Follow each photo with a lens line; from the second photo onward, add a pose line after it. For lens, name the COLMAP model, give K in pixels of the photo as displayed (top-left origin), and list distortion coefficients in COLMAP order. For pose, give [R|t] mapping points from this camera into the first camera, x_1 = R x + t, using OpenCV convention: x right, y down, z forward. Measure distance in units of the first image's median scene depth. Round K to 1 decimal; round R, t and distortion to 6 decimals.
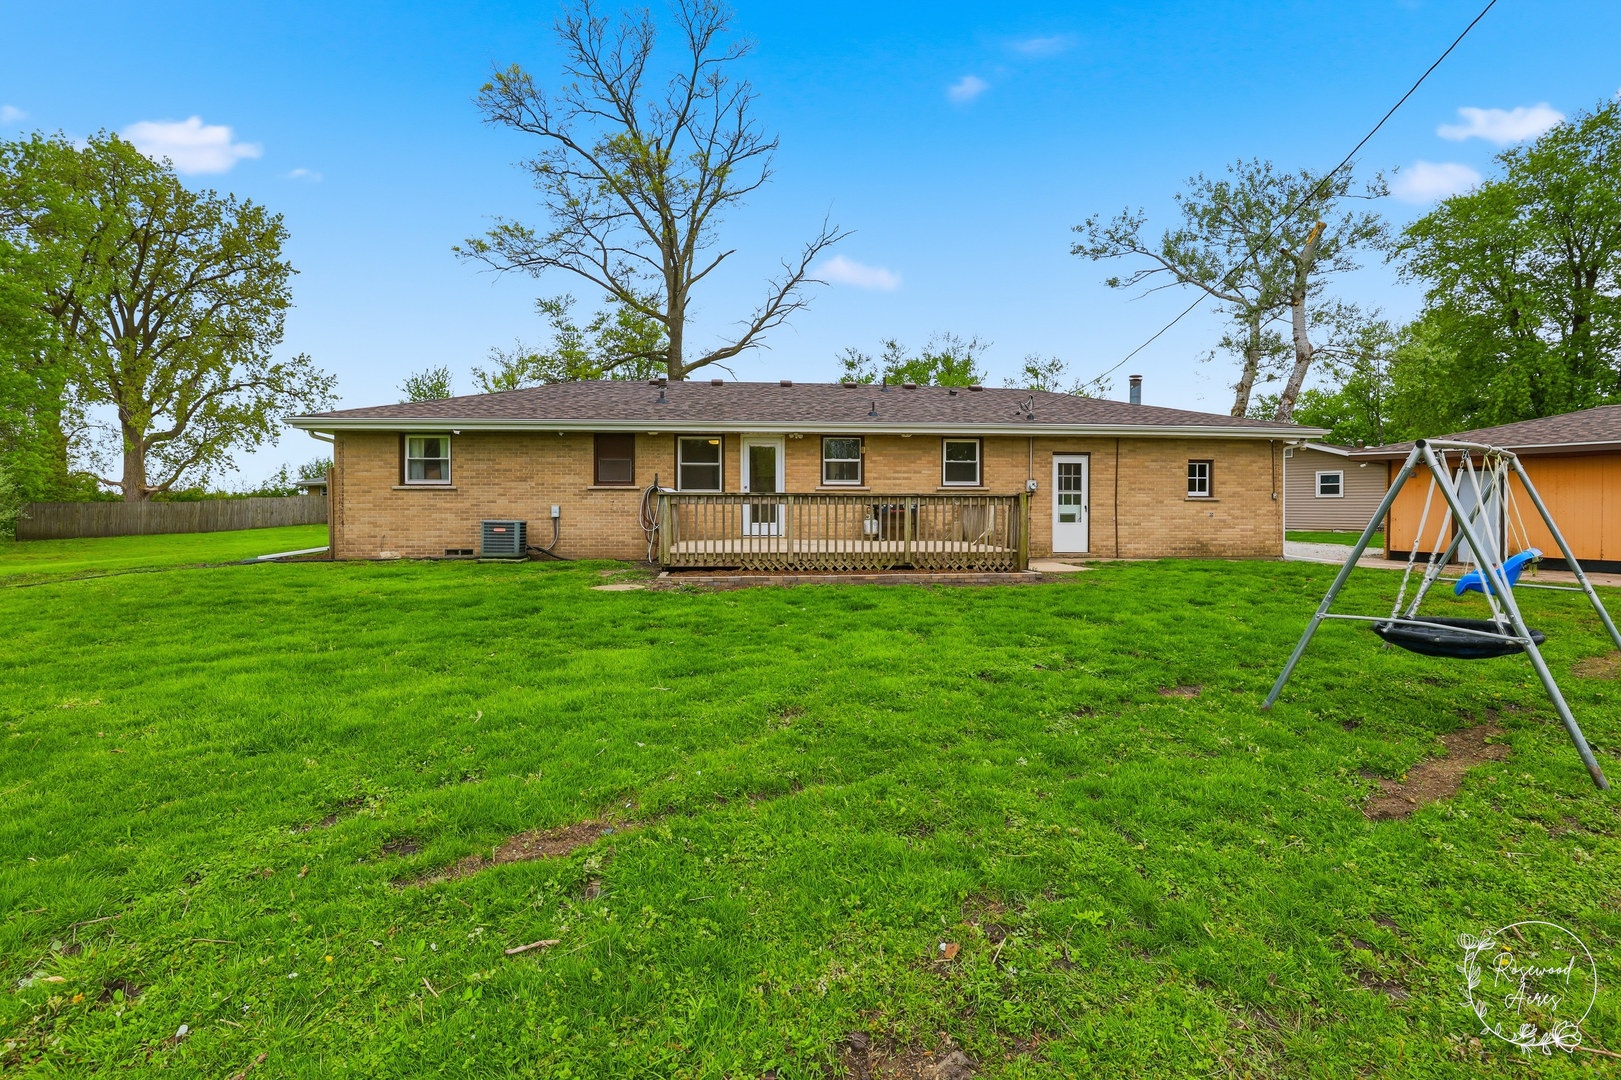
lens RADIAL K [[781.0, 0, 809.1], [0, 781.0, 488.8], [0, 0, 1]] dist [-0.026916, 0.001082]
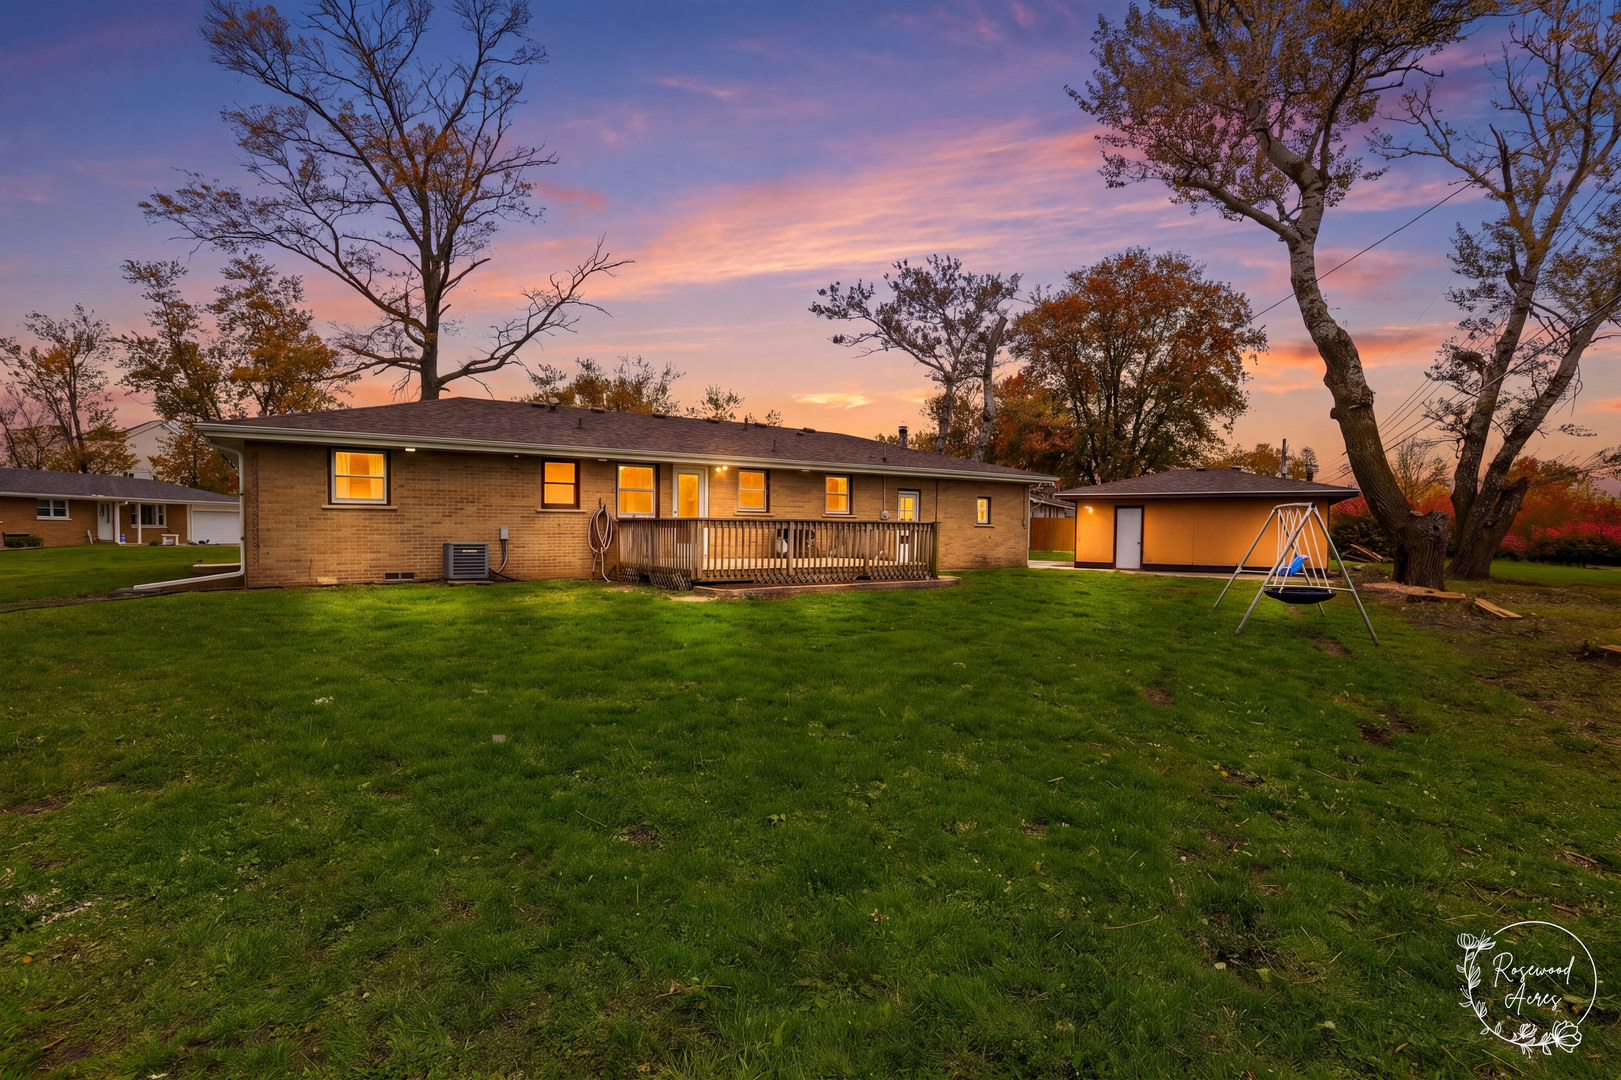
lens RADIAL K [[789.8, 0, 813.2], [0, 789.8, 519.0], [0, 0, 1]] dist [-0.021086, 0.000814]
pose [[0.879170, 0.010927, 0.476382, -0.232093], [-0.015906, 0.999853, 0.006421, -0.001025], [-0.476242, -0.013223, 0.879215, -0.040248]]
